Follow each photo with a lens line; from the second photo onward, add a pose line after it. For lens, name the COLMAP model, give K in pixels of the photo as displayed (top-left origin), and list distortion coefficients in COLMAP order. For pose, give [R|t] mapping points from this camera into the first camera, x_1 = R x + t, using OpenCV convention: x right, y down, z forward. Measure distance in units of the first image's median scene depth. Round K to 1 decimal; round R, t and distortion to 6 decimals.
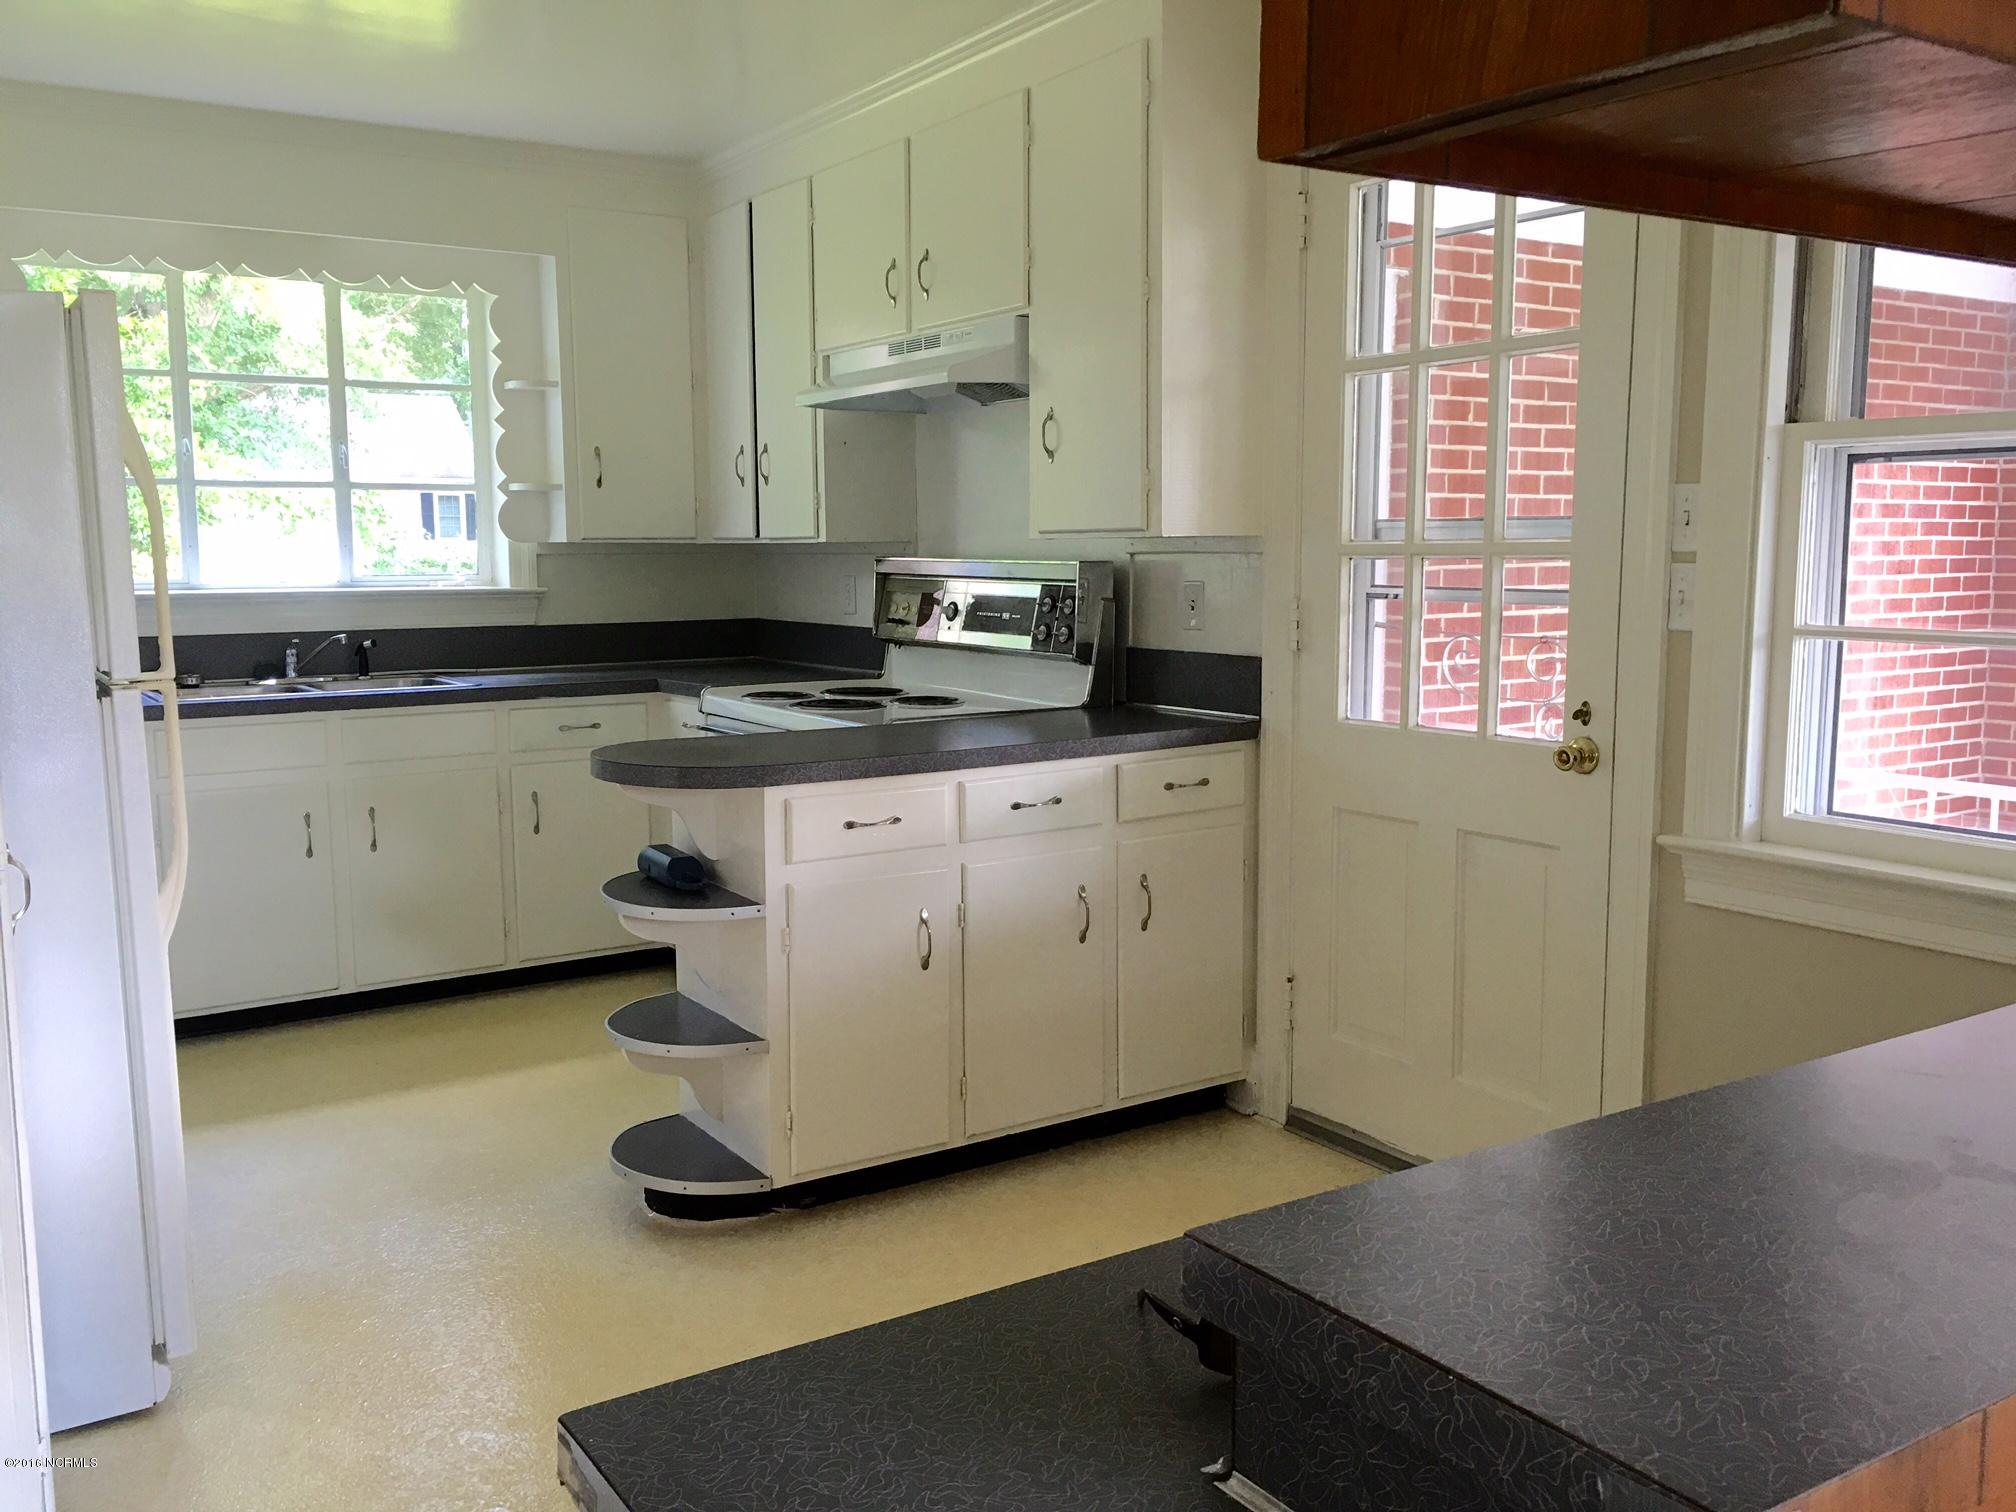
lens RADIAL K [[1703.3, 0, 1003.6], [0, 1703.3, 750.3], [0, 0, 1]] dist [0.036261, -0.005546]
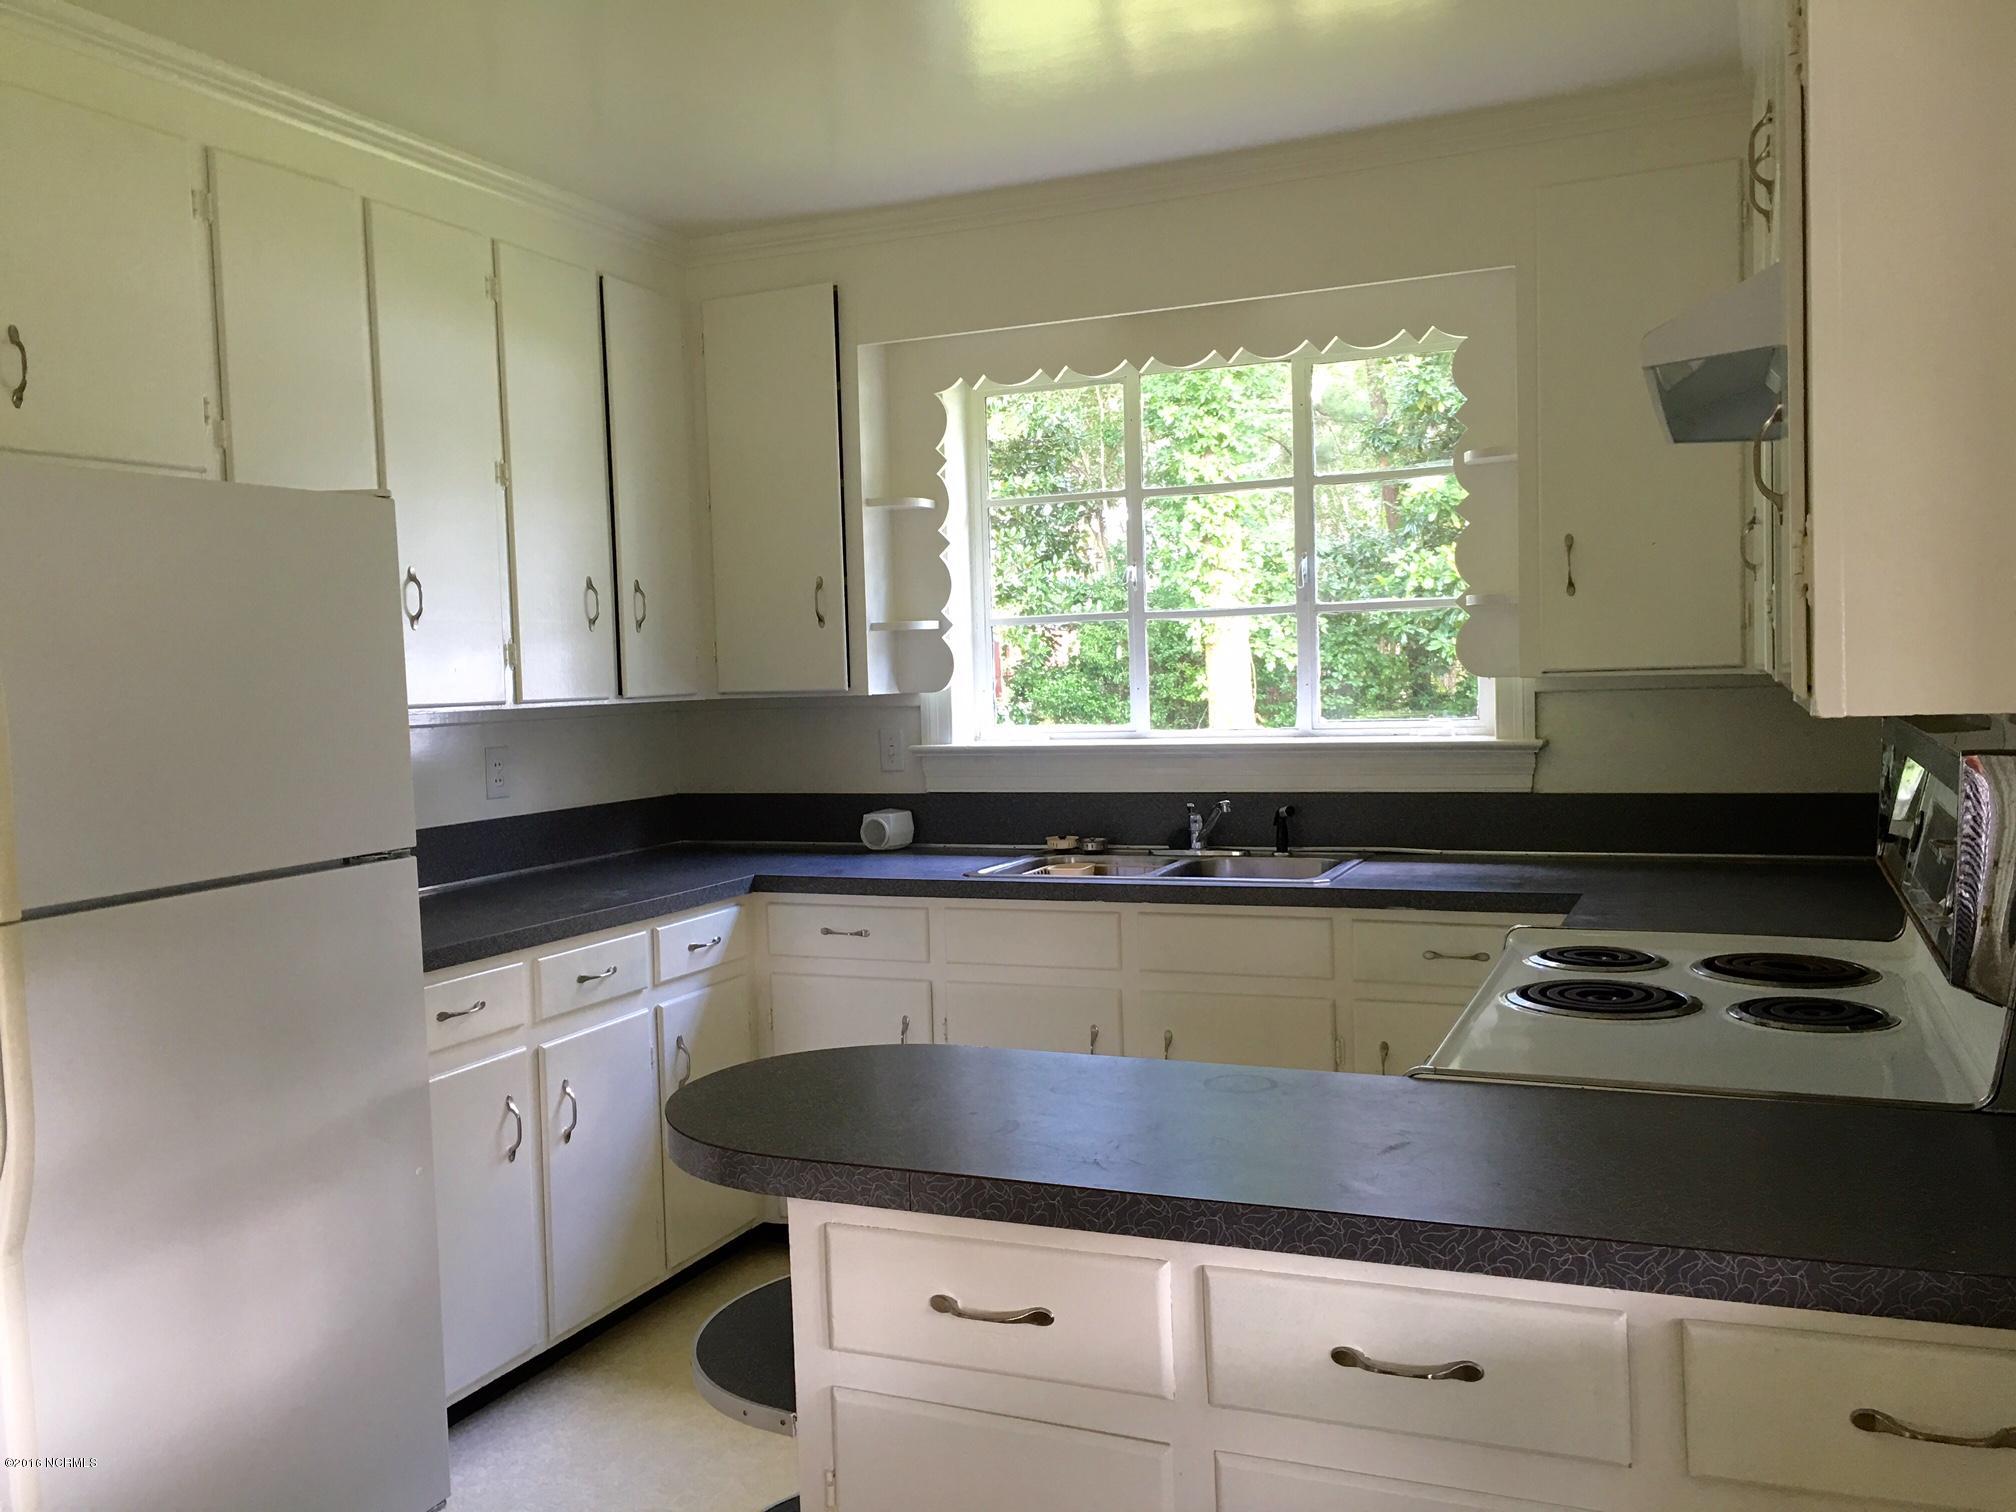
lens RADIAL K [[1703.3, 0, 1009.5], [0, 1703.3, 755.6], [0, 0, 1]] dist [0.036261, -0.005546]
pose [[0.565769, 0.029891, -0.824022, 0.202327], [-0.075736, 0.997002, -0.015834, -0.067454], [0.821078, 0.071367, 0.566337, 0.467748]]
